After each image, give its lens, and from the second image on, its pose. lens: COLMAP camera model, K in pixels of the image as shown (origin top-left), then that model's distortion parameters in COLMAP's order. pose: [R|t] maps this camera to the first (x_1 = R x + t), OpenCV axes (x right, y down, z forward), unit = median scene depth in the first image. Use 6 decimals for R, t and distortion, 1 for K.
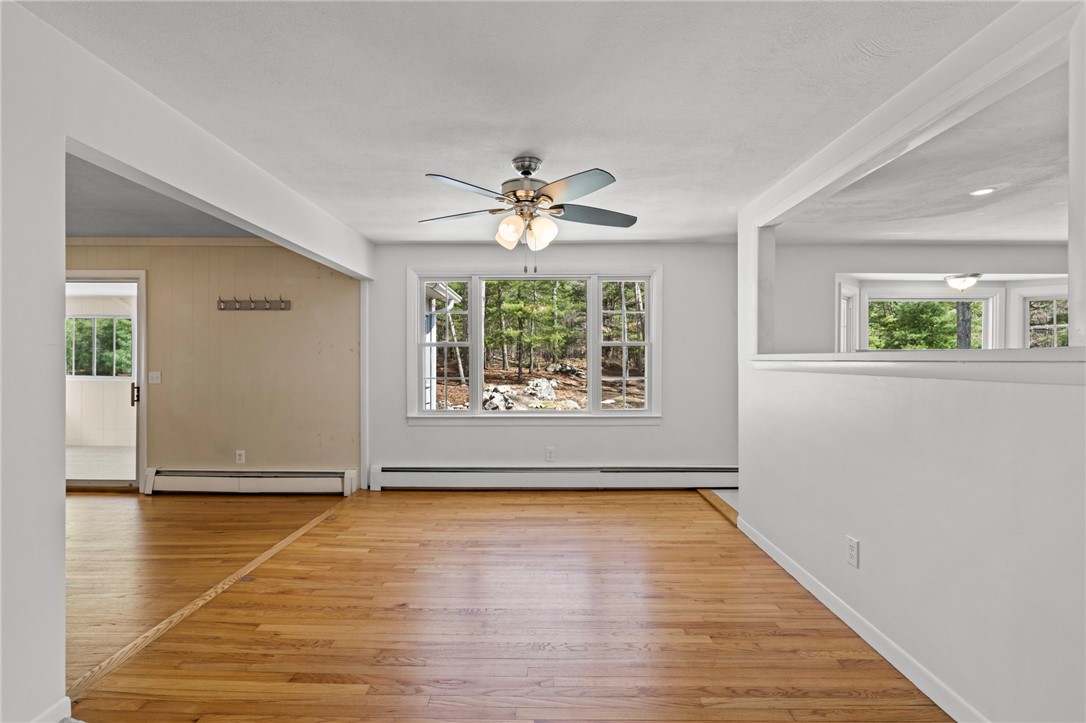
lens RADIAL K [[497.6, 0, 539.4], [0, 497.6, 362.9], [0, 0, 1]] dist [-0.012831, 0.005128]
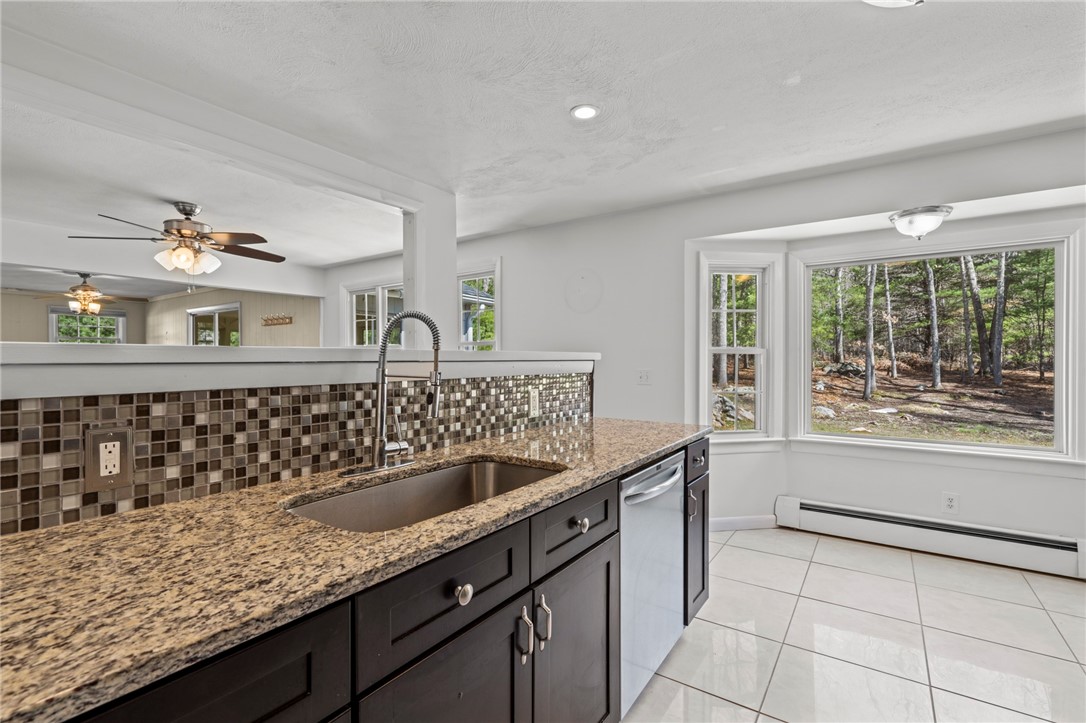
lens RADIAL K [[497.6, 0, 544.2], [0, 497.6, 357.9], [0, 0, 1]] dist [-0.012831, 0.005128]
pose [[0.830029, -0.008138, -0.557660, 0.824383], [0.003461, 0.999949, -0.009440, 0.000743], [0.557709, 0.005906, 0.830015, 0.269295]]
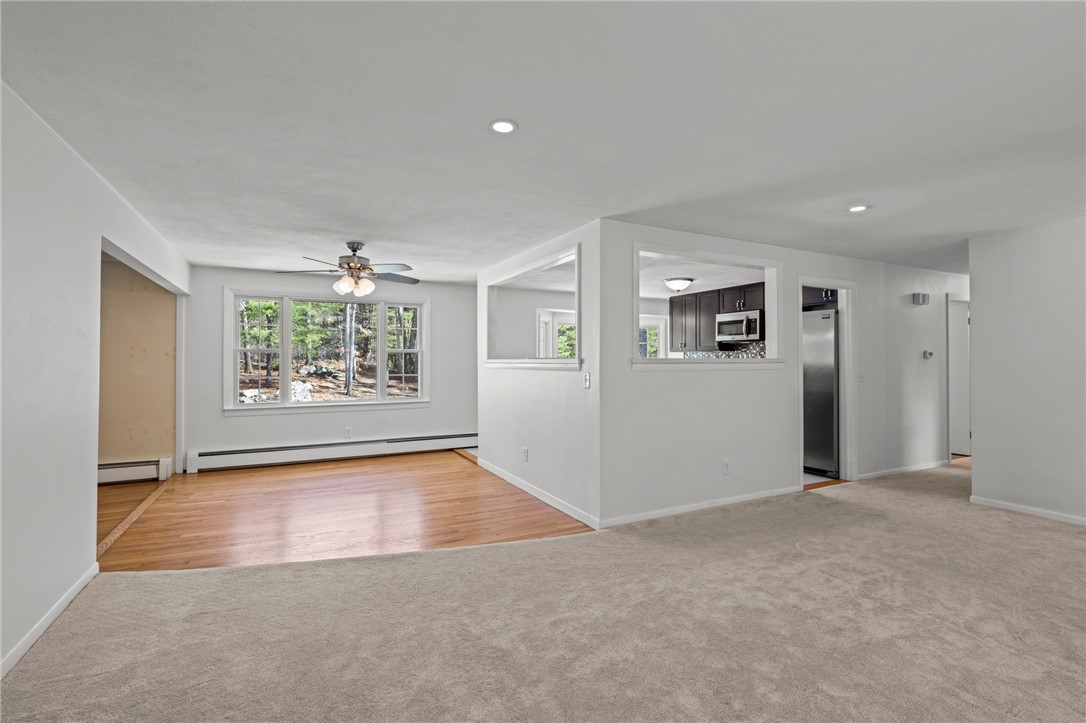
lens RADIAL K [[497.6, 0, 544.1], [0, 497.6, 356.4], [0, 0, 1]] dist [-0.012831, 0.005128]
pose [[0.882882, 0.002648, 0.469588, -0.141523], [0.004664, 0.999885, -0.014407, -0.000871], [-0.469573, 0.014910, 0.882768, -0.443094]]
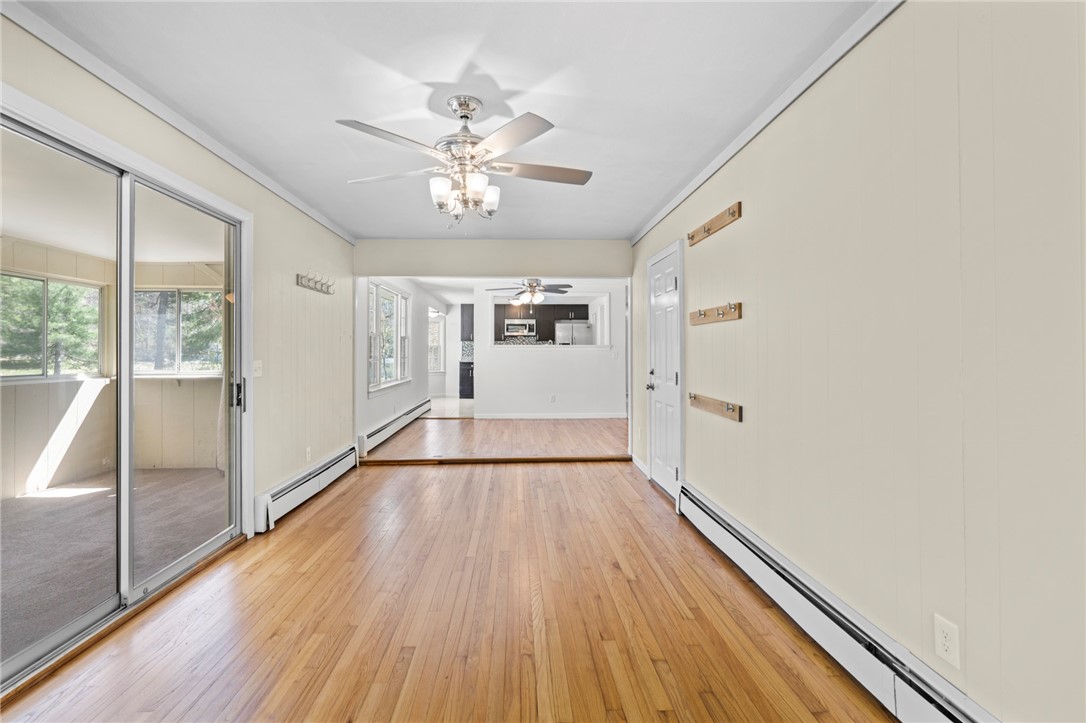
lens RADIAL K [[497.6, 0, 540.8], [0, 497.6, 341.6], [0, 0, 1]] dist [-0.012831, 0.005128]
pose [[-0.064816, 0.014631, 0.997790, -1.541671], [0.004997, 0.999885, -0.014337, 0.002897], [-0.997885, 0.004056, -0.064881, 0.655900]]
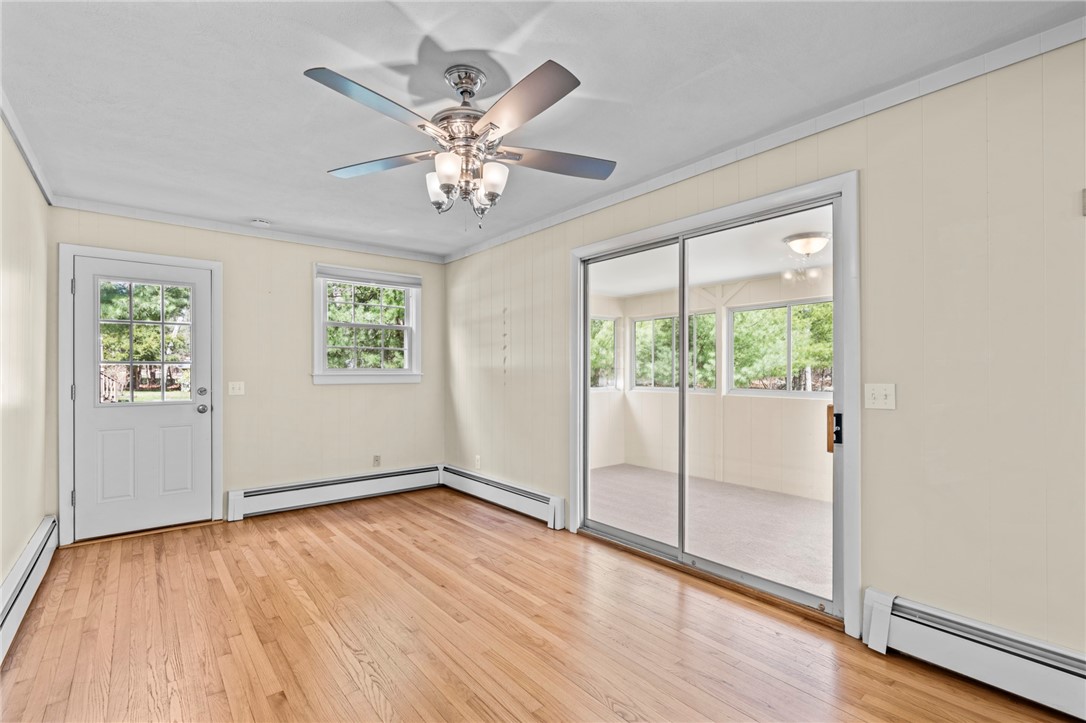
lens RADIAL K [[497.6, 0, 547.1], [0, 497.6, 368.5], [0, 0, 1]] dist [-0.012831, 0.005128]
pose [[0.650223, -0.014418, -0.759607, -0.643557], [0.003568, 0.999867, -0.015924, 0.010347], [0.759735, 0.007644, 0.650188, 0.472046]]
